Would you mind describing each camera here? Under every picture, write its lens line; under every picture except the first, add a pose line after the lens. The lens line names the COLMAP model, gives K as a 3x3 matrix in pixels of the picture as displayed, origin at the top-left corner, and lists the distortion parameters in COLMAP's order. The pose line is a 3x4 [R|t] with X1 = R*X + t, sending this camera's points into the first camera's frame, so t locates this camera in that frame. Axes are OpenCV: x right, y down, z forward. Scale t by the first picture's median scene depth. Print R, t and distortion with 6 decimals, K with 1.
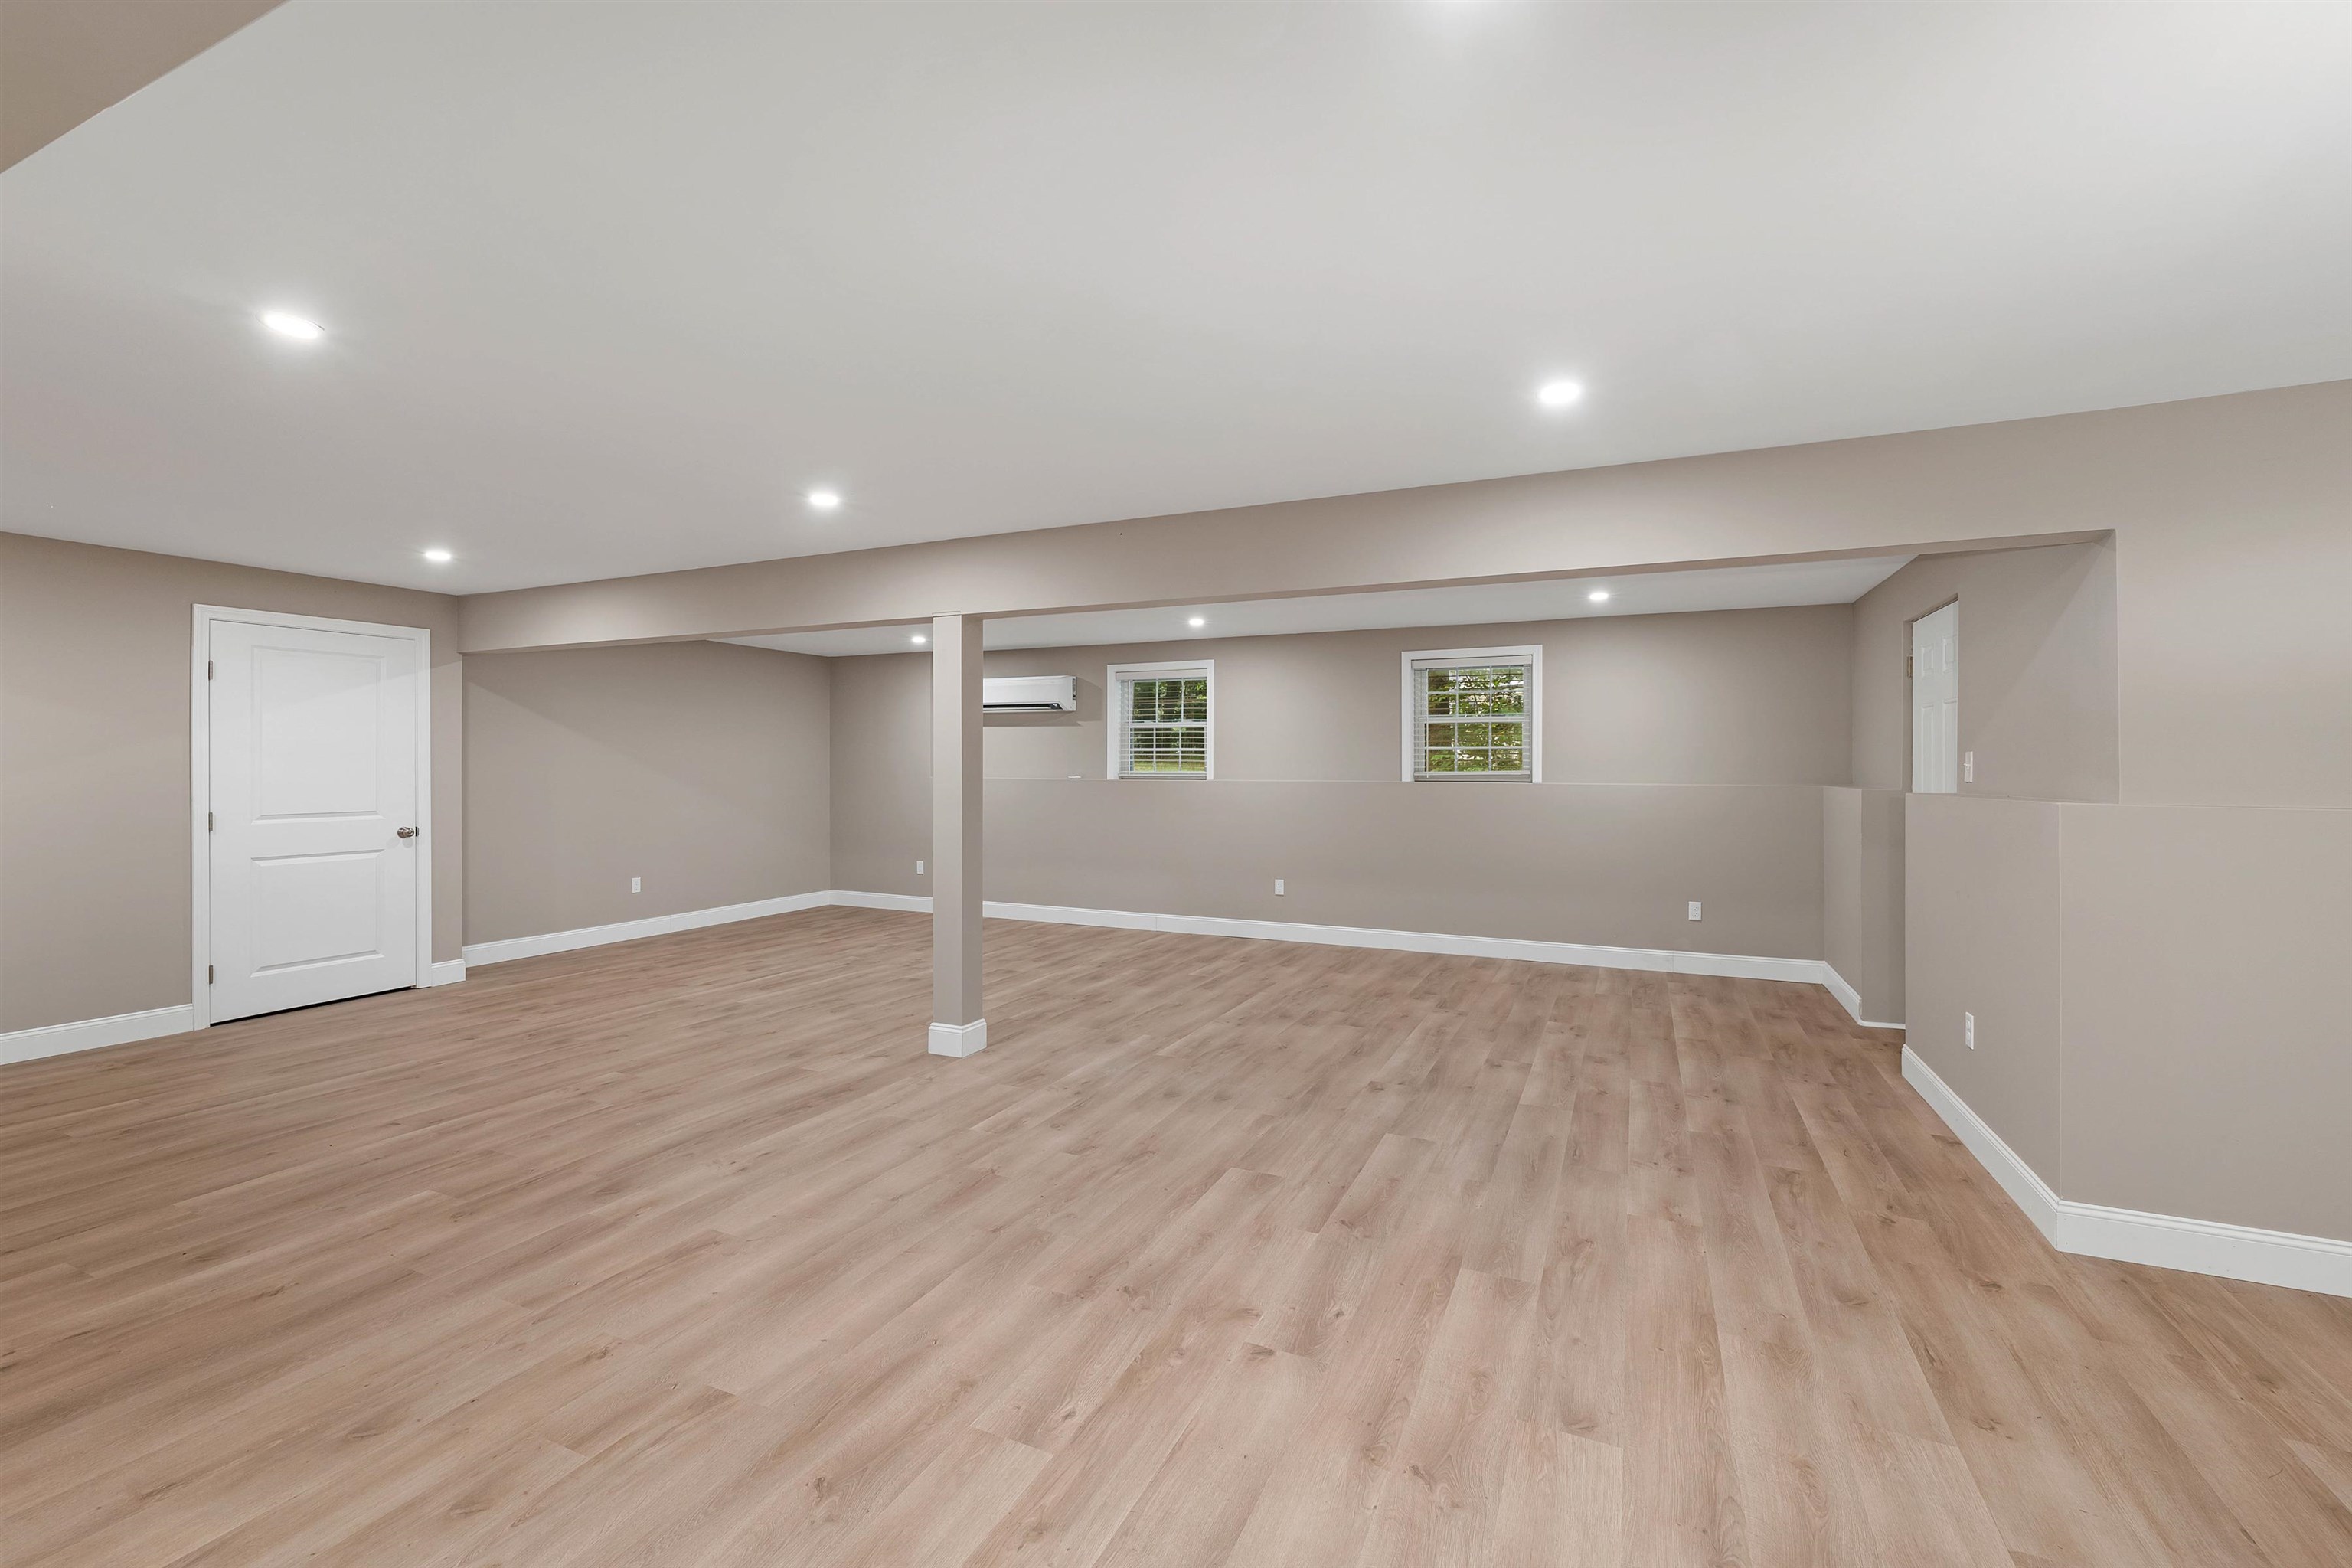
lens RADIAL K [[987.2, 0, 1183.1], [0, 987.2, 767.6], [0, 0, 1]] dist [-0.000152, 0.000518]
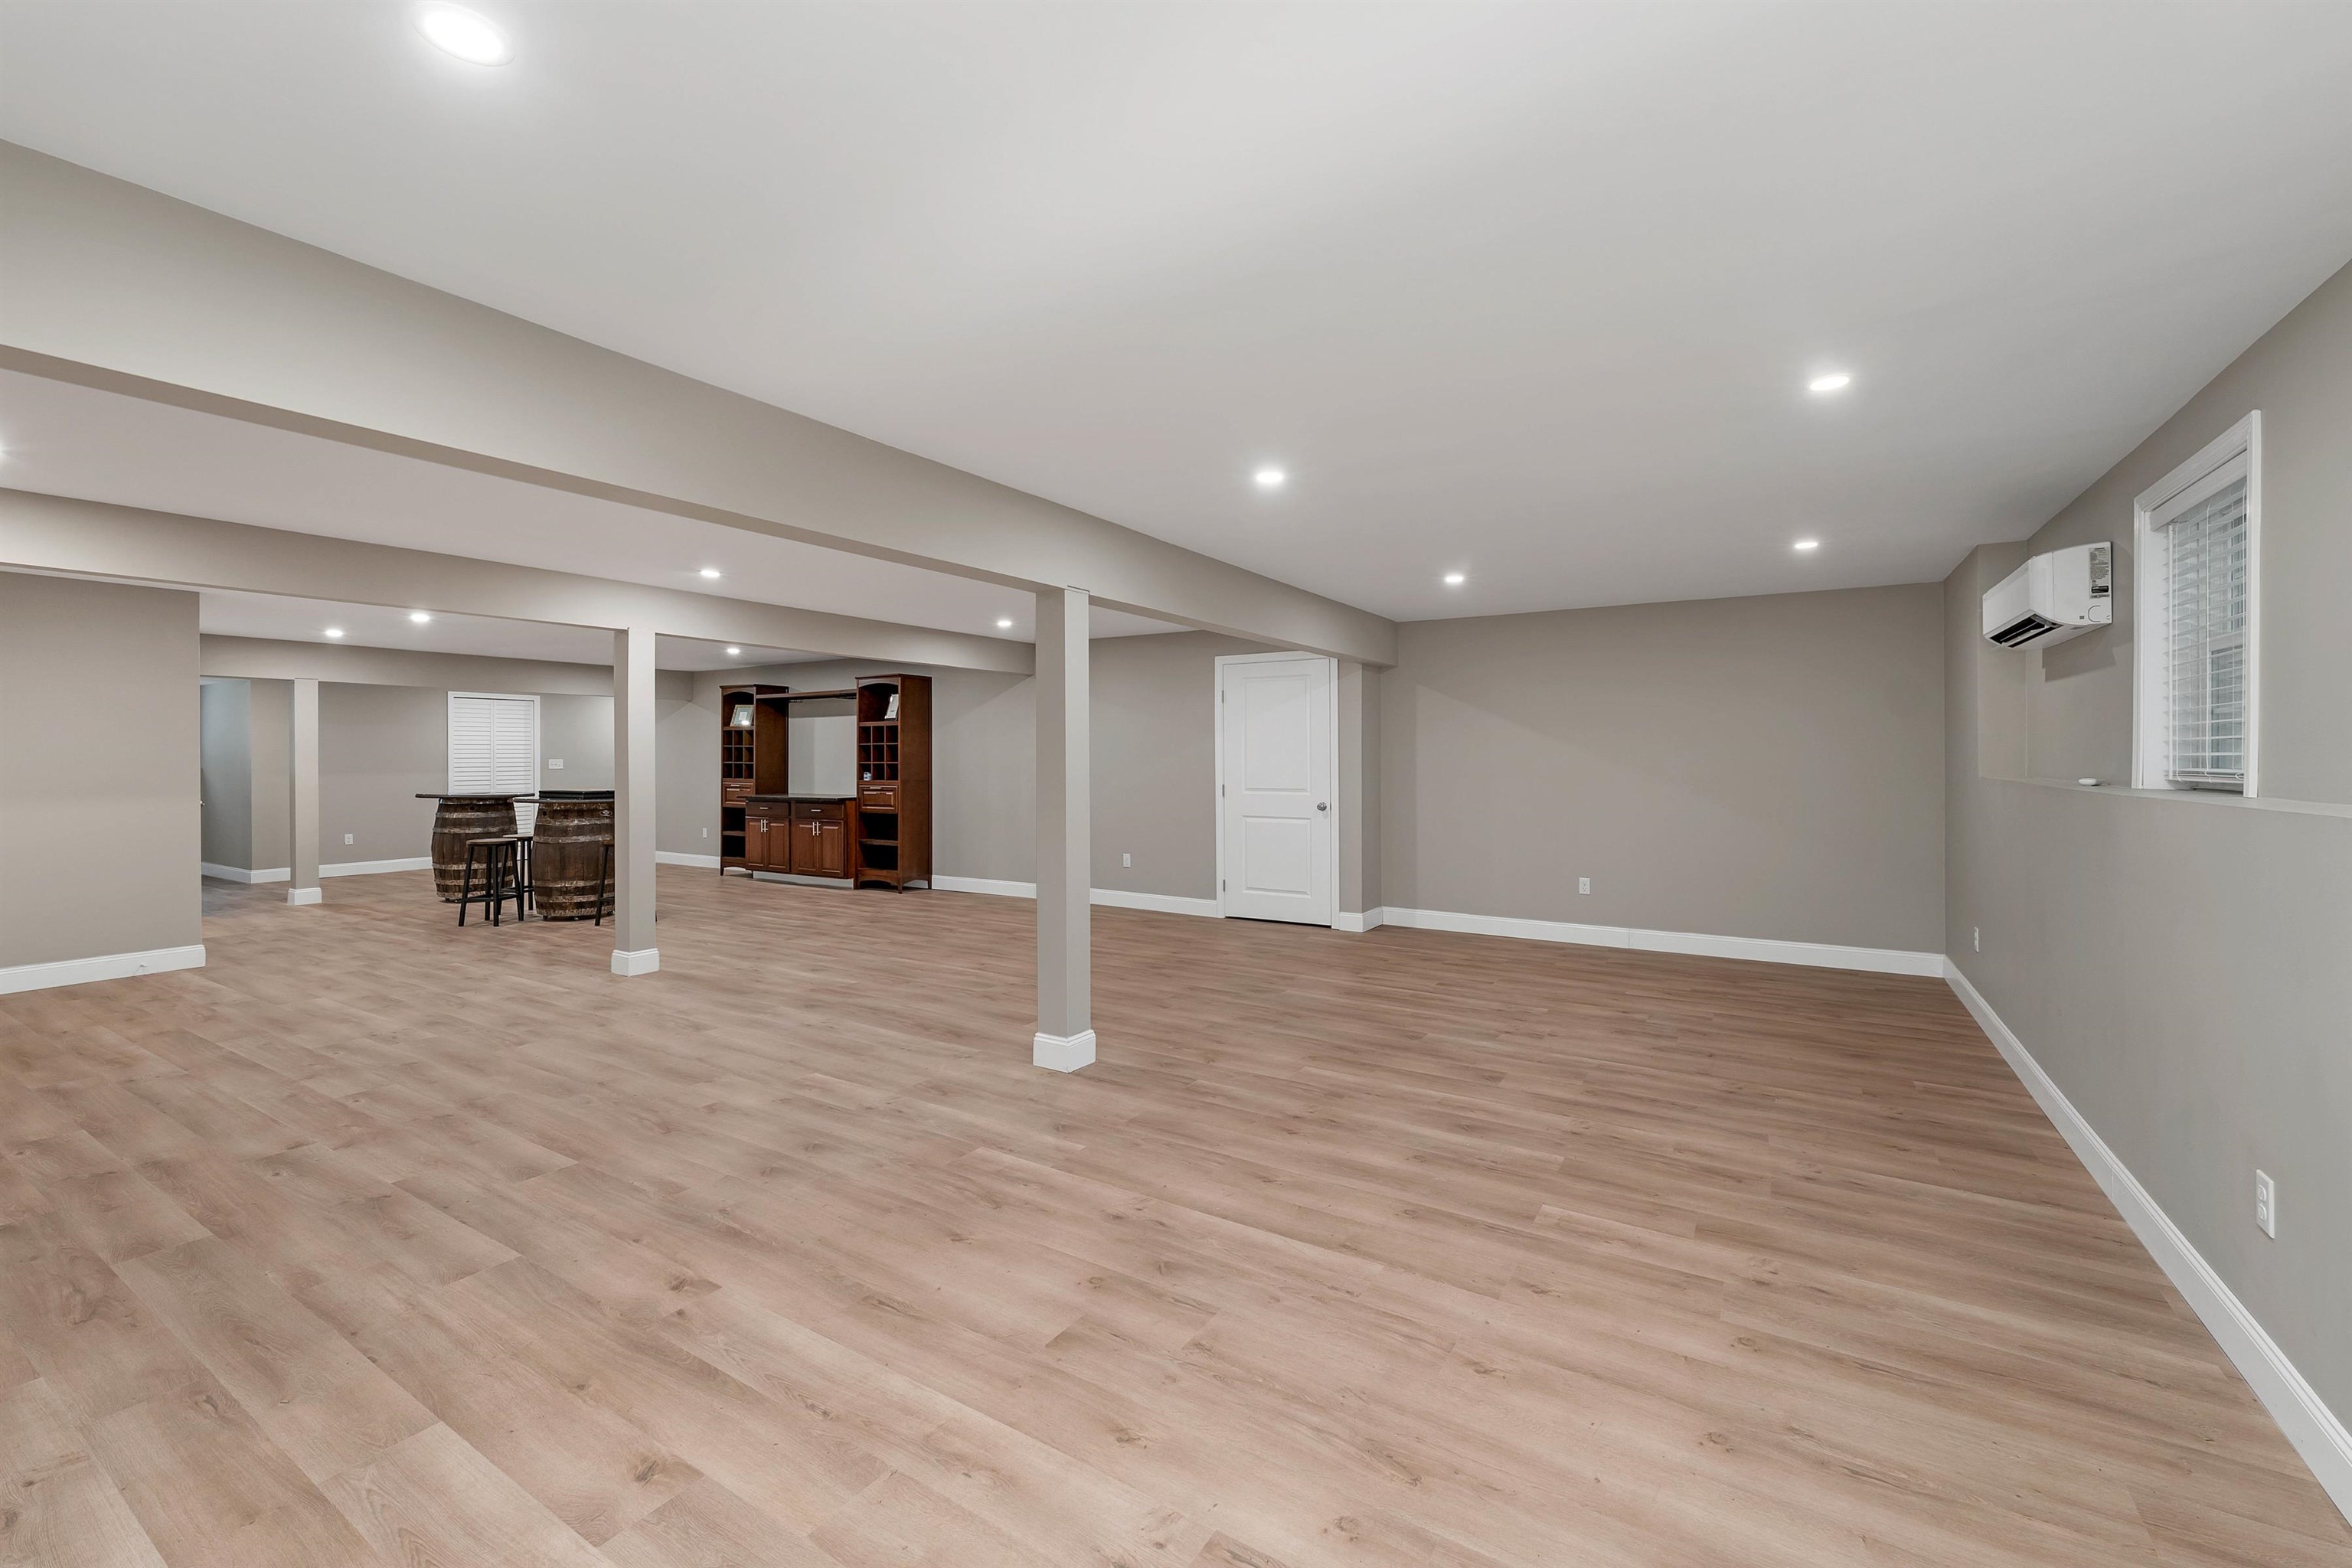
lens RADIAL K [[987.2, 0, 1169.1], [0, 987.2, 780.0], [0, 0, 1]] dist [-0.000152, 0.000518]
pose [[-0.137673, 0.023348, -0.990203, 0.769716], [-0.002433, 0.999711, 0.023910, -0.000781], [0.990475, 0.005701, -0.137576, 1.415134]]
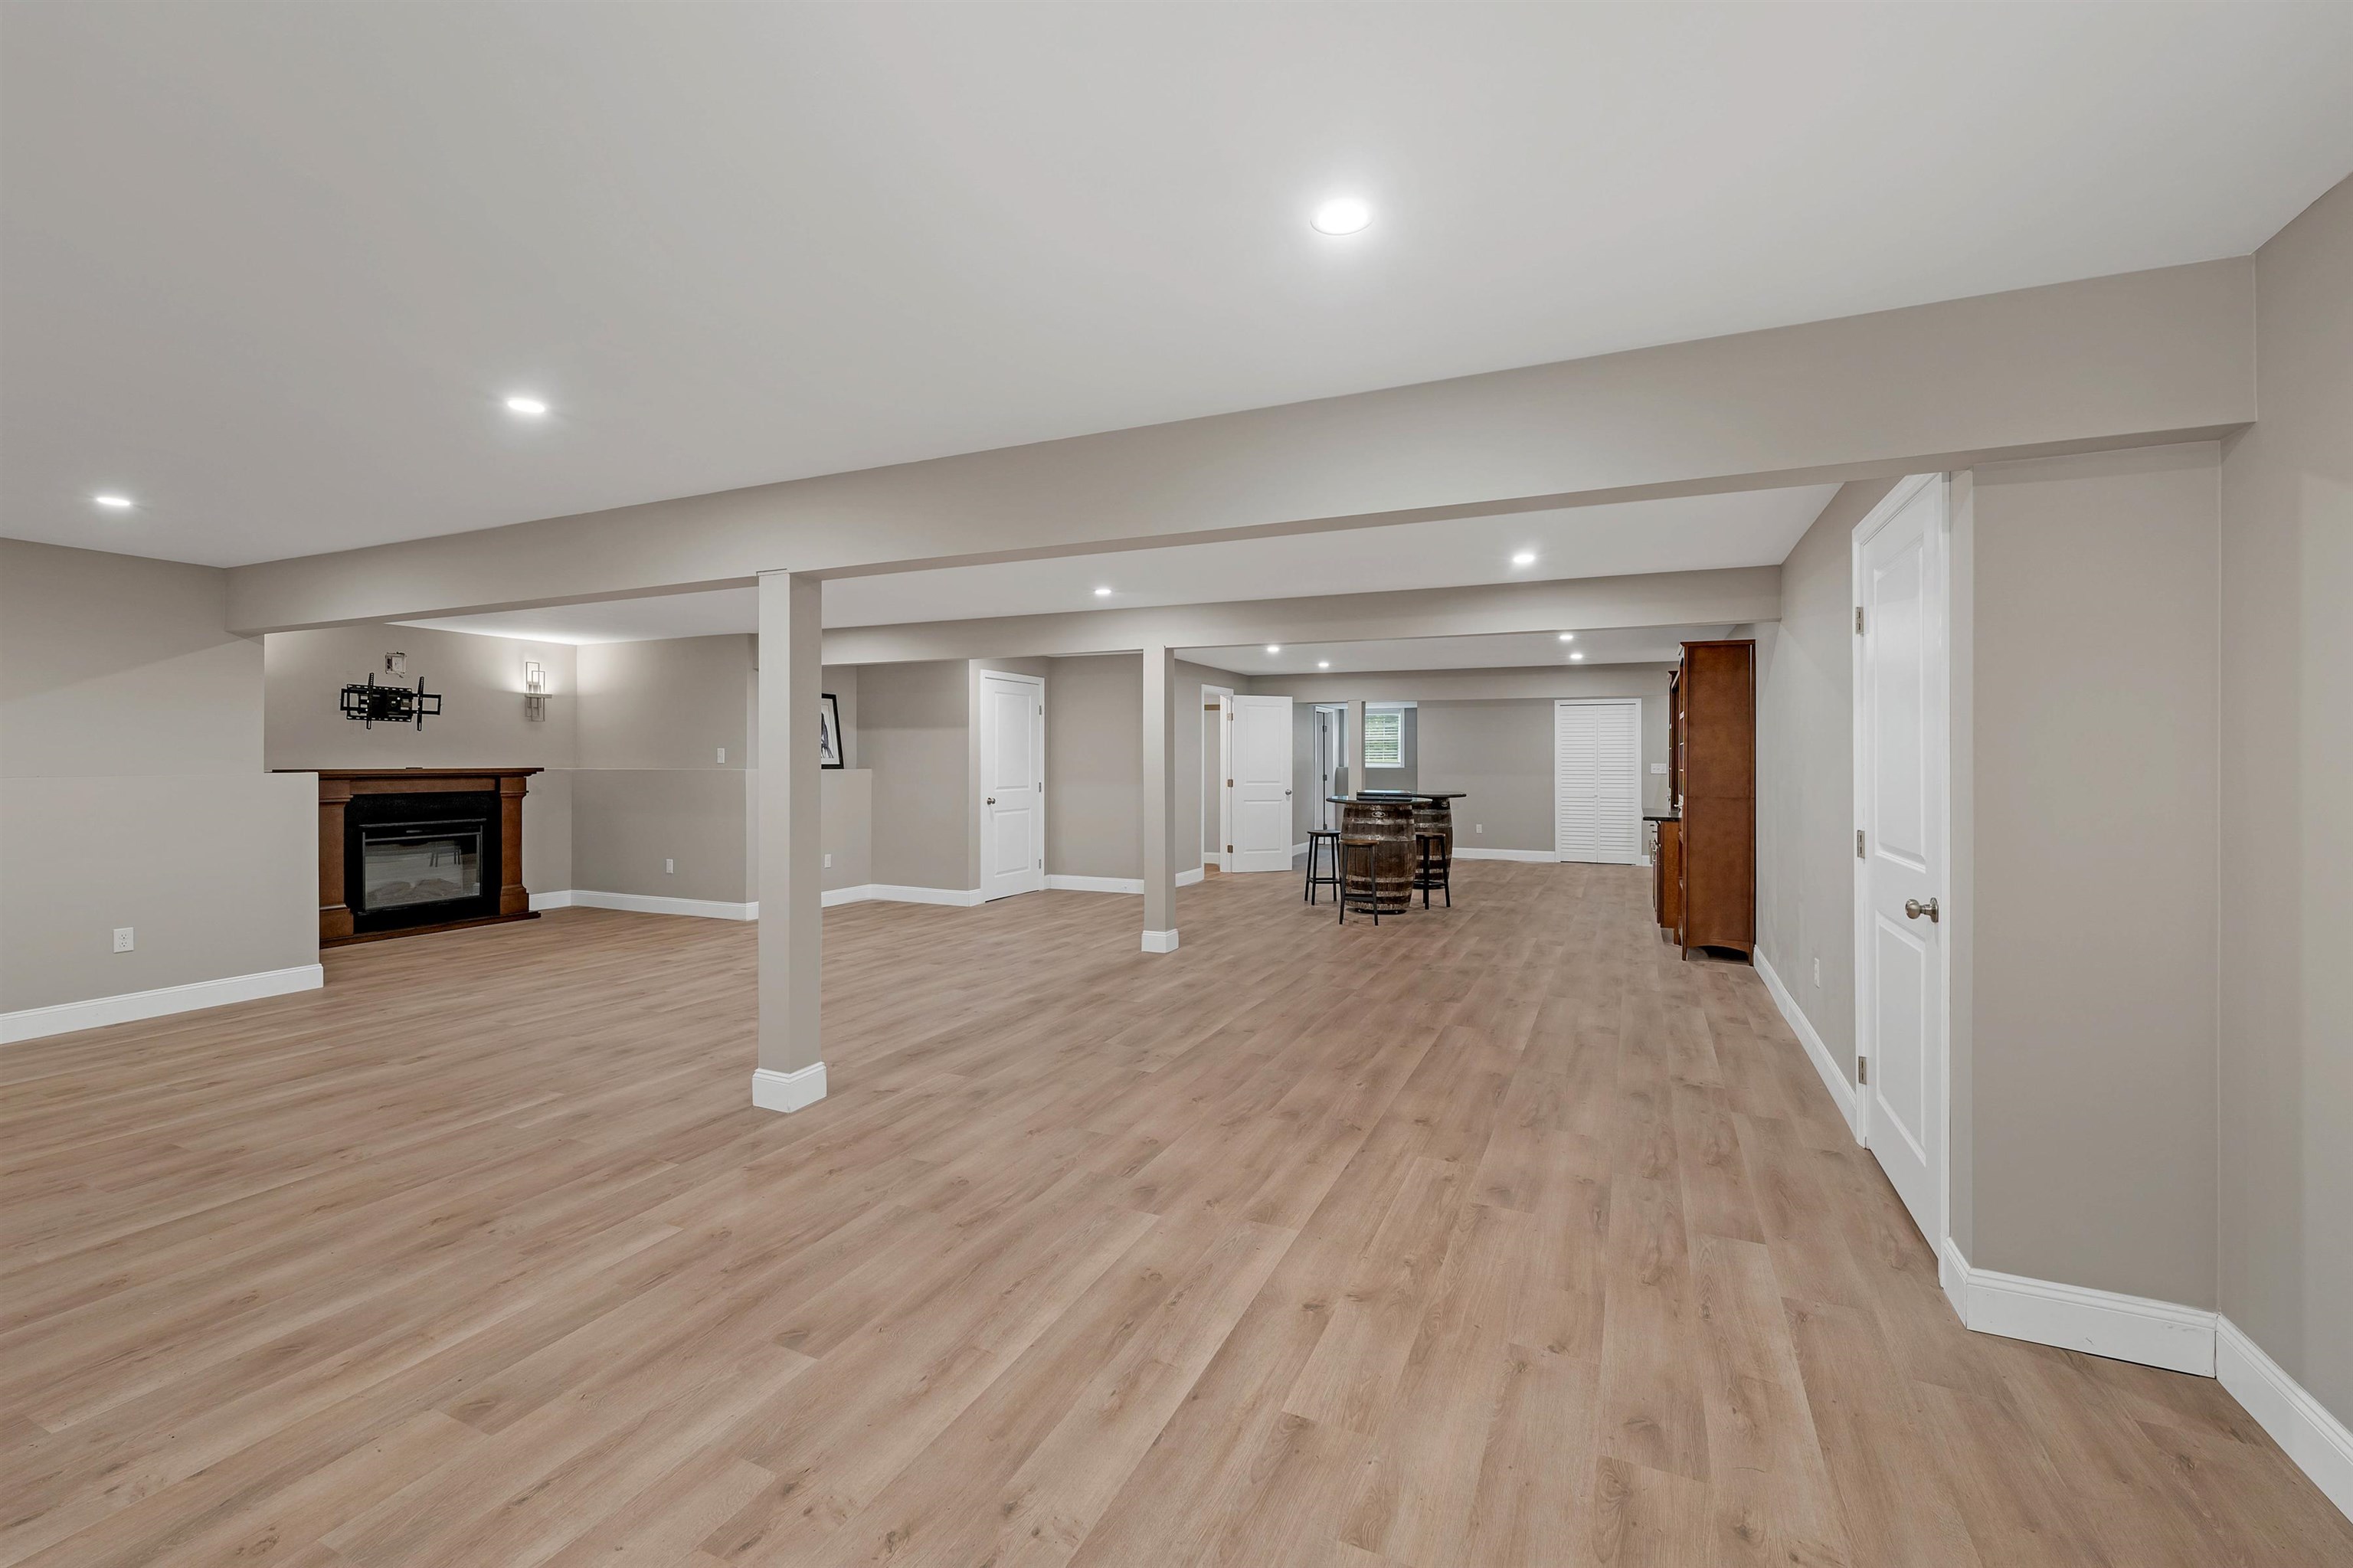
lens RADIAL K [[987.6, 0, 1162.4], [0, 987.6, 767.7], [0, 0, 1]] dist [-0.000152, 0.000518]
pose [[-0.999804, -0.004257, 0.019315, -0.643855], [-0.004017, 0.999915, 0.012442, -0.006315], [-0.019366, 0.012362, -0.999736, 2.106738]]
